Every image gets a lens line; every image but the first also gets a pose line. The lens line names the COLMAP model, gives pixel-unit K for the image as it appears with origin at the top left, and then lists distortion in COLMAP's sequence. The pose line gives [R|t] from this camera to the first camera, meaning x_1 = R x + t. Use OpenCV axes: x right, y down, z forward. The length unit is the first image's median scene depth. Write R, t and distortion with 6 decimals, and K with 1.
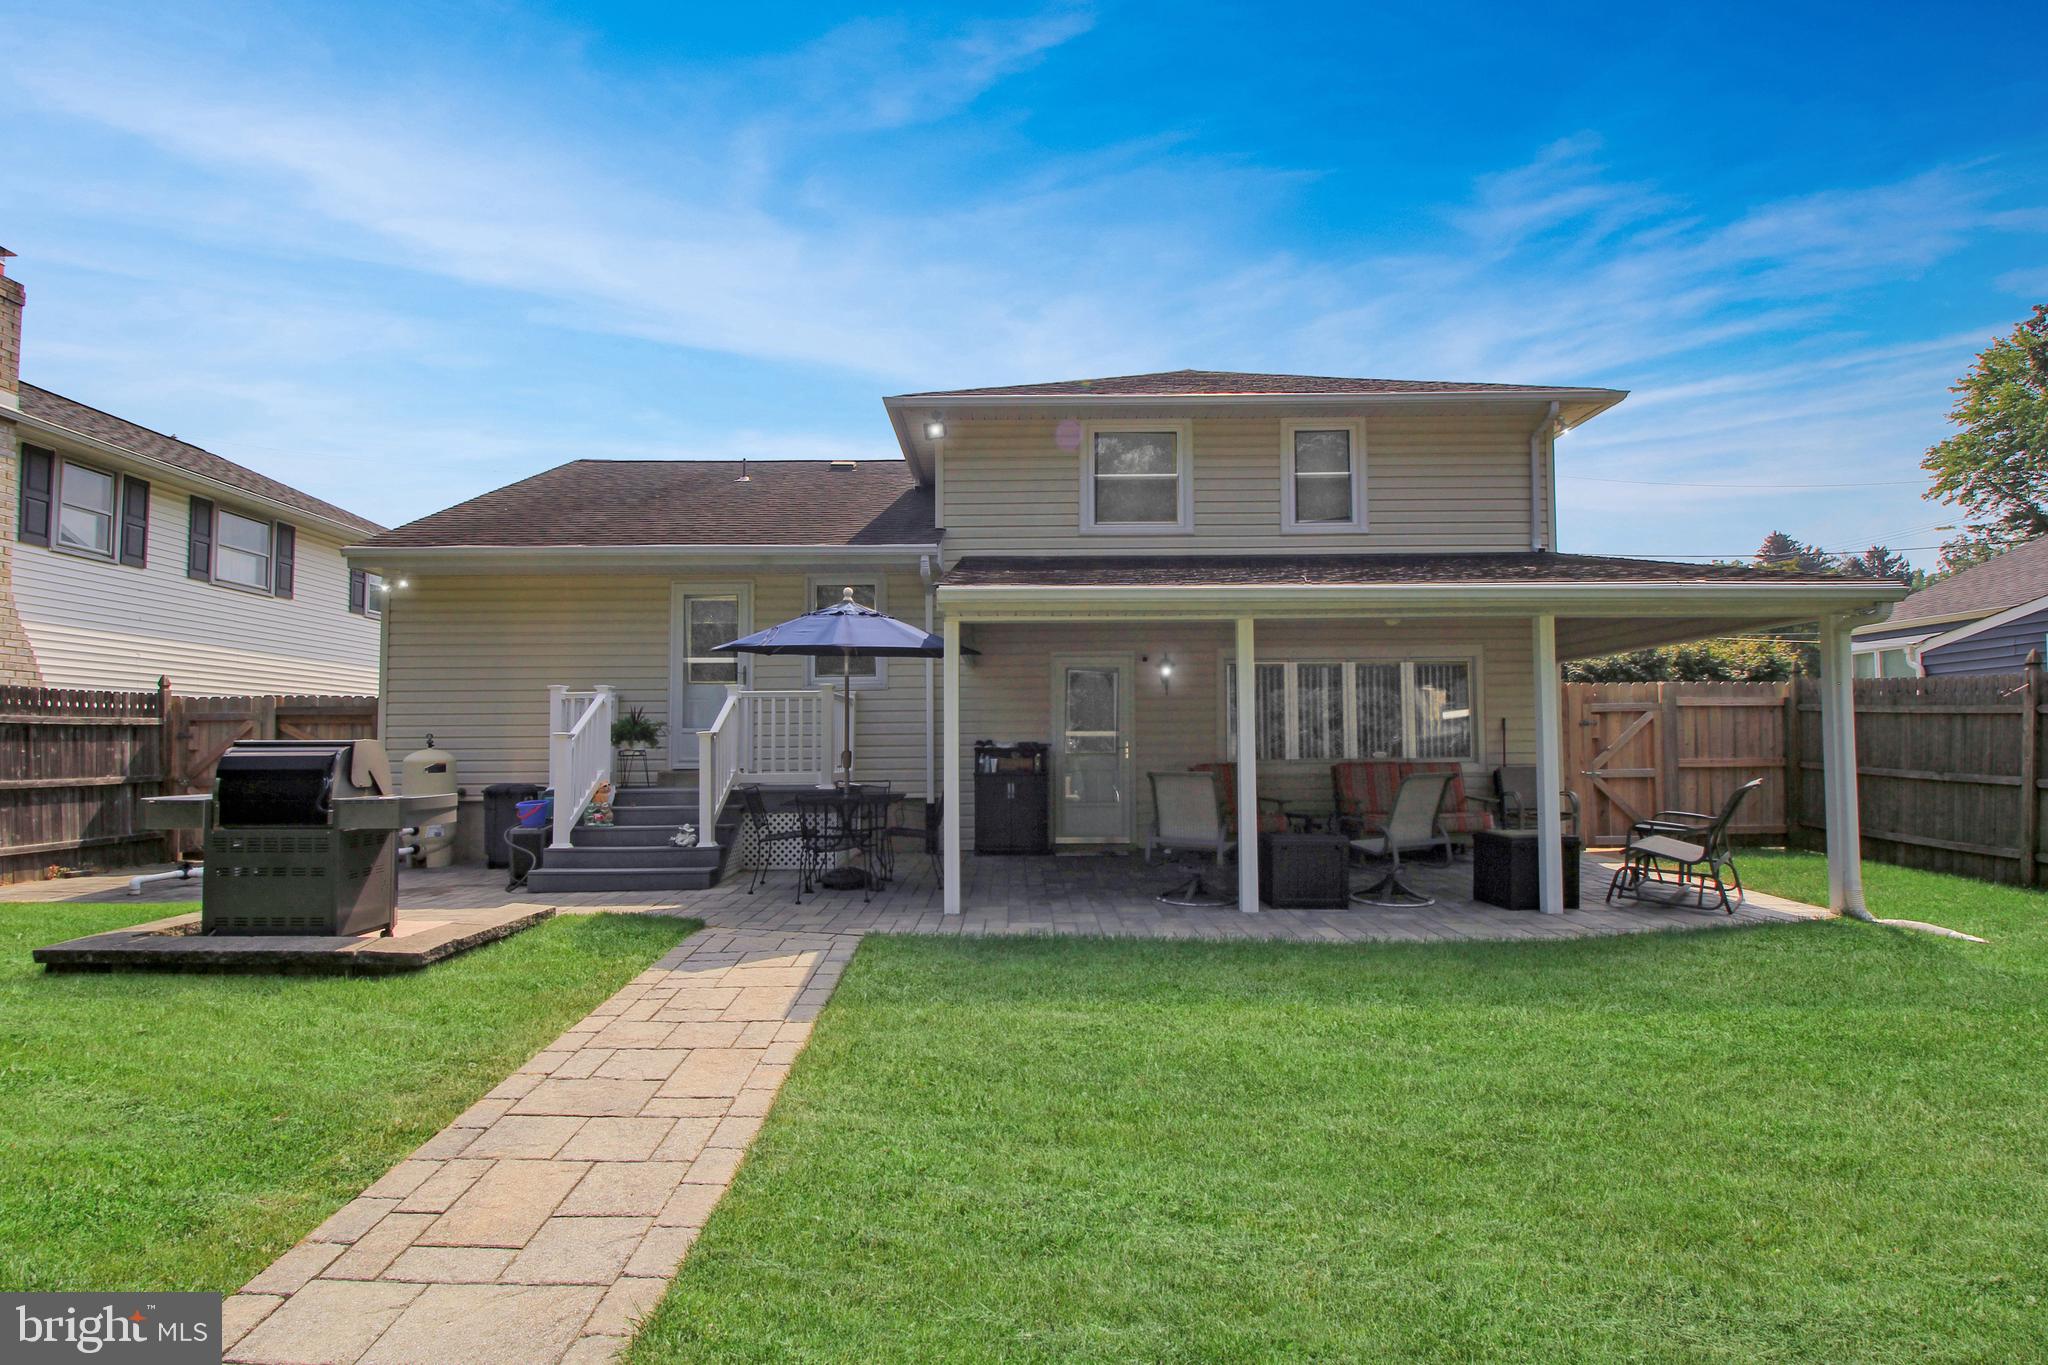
lens RADIAL K [[981.6, 0, 1027.8], [0, 981.6, 689.8], [0, 0, 1]] dist [-0.011335, -0.001167]
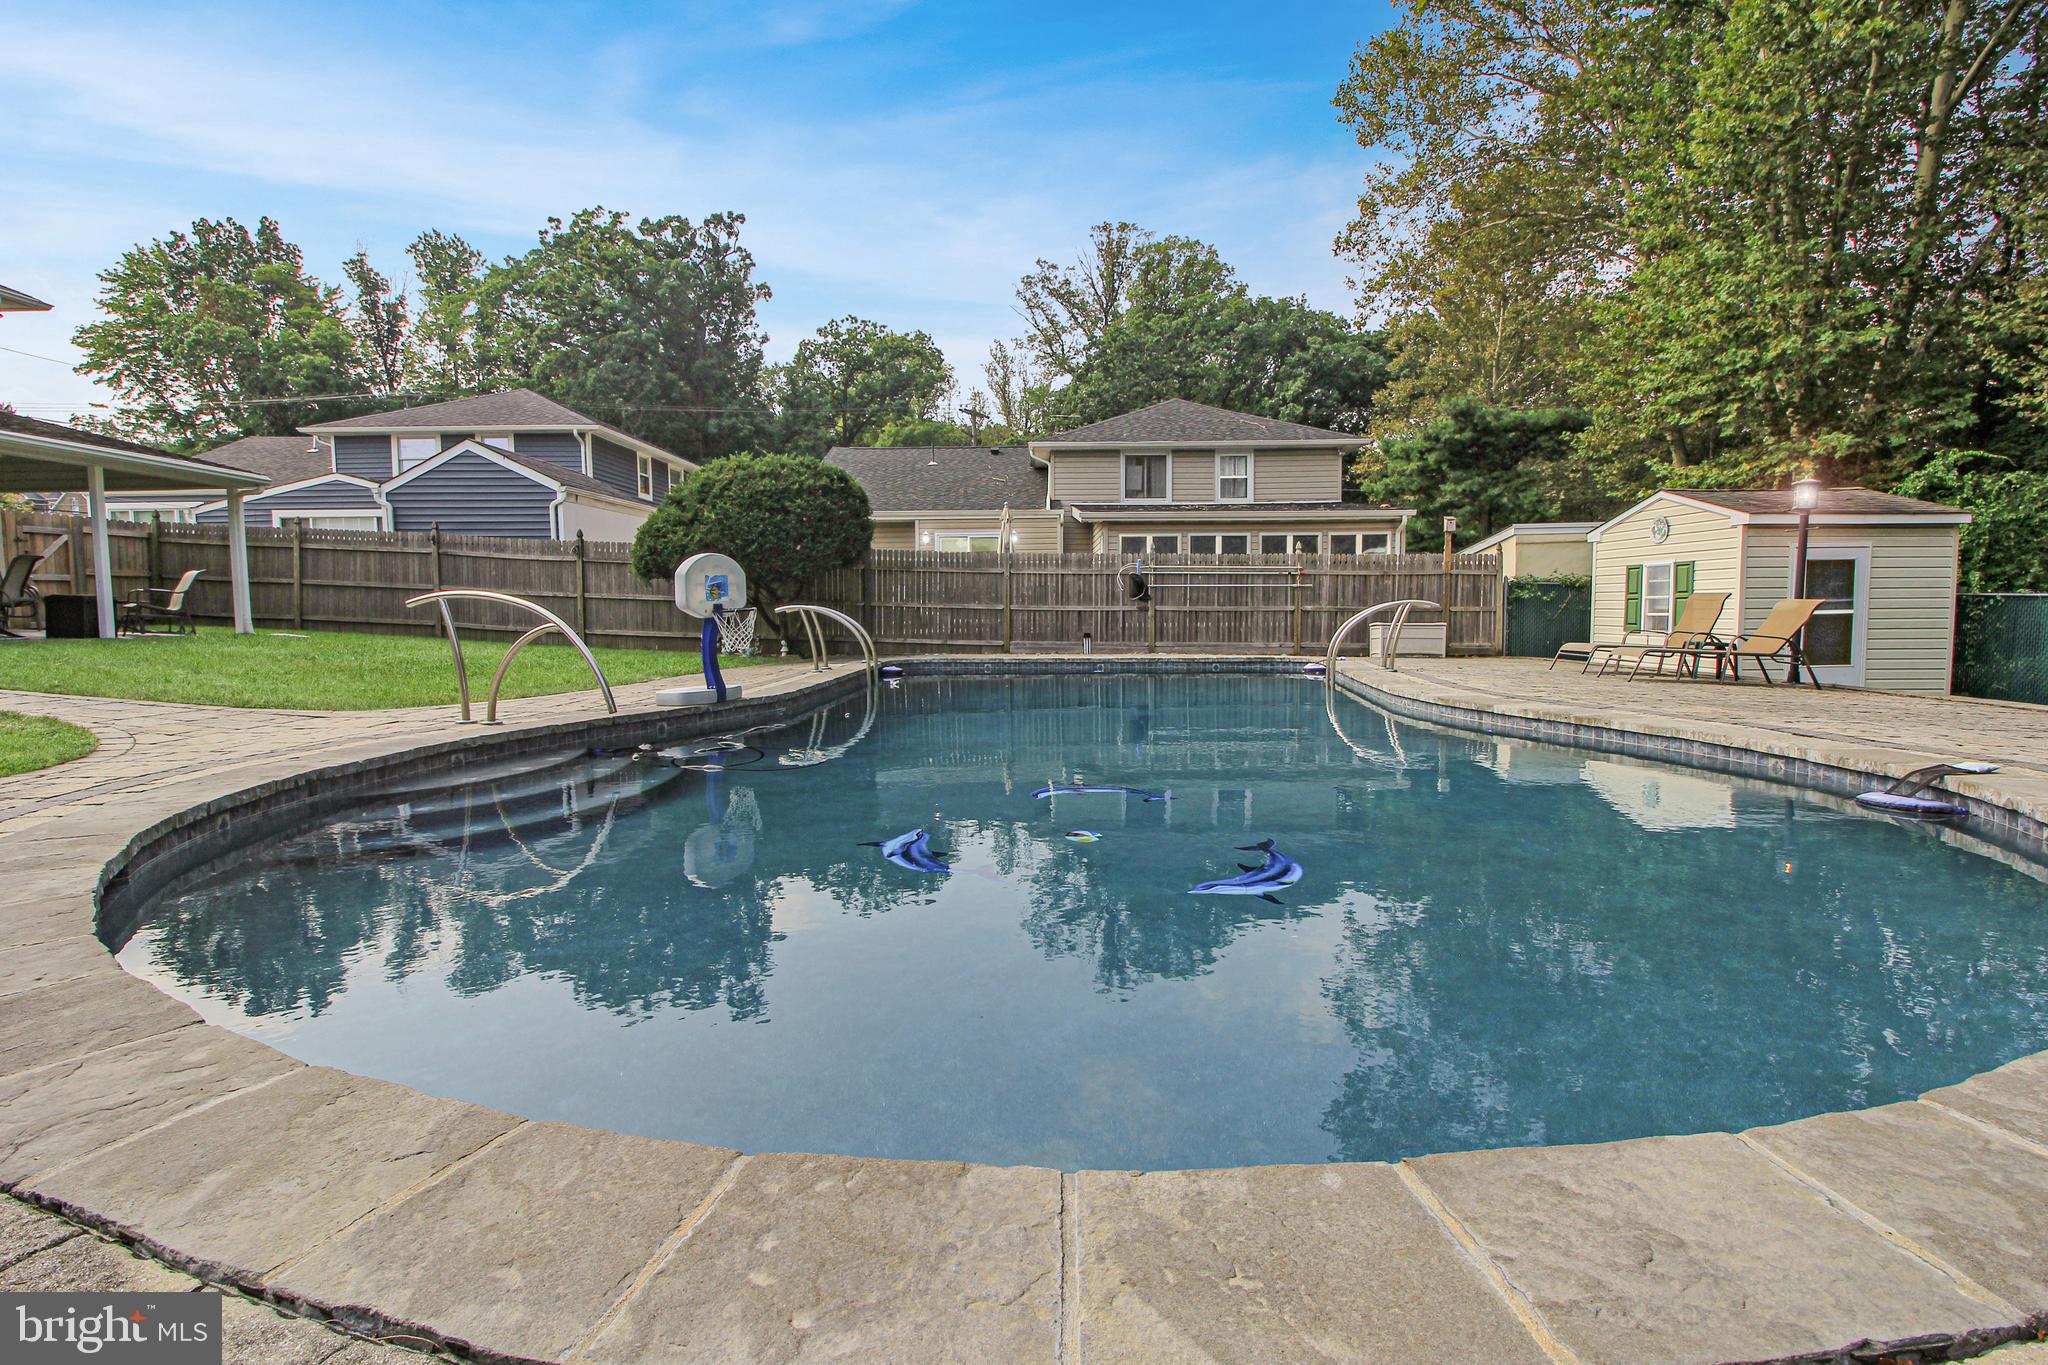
lens RADIAL K [[981.6, 0, 1014.1], [0, 981.6, 680.2], [0, 0, 1]] dist [-0.011335, -0.001167]
pose [[0.027133, -0.068340, 0.997293, -0.746802], [-0.052930, 0.996163, 0.069703, 0.061241], [-0.998230, -0.054678, 0.023411, -0.426140]]
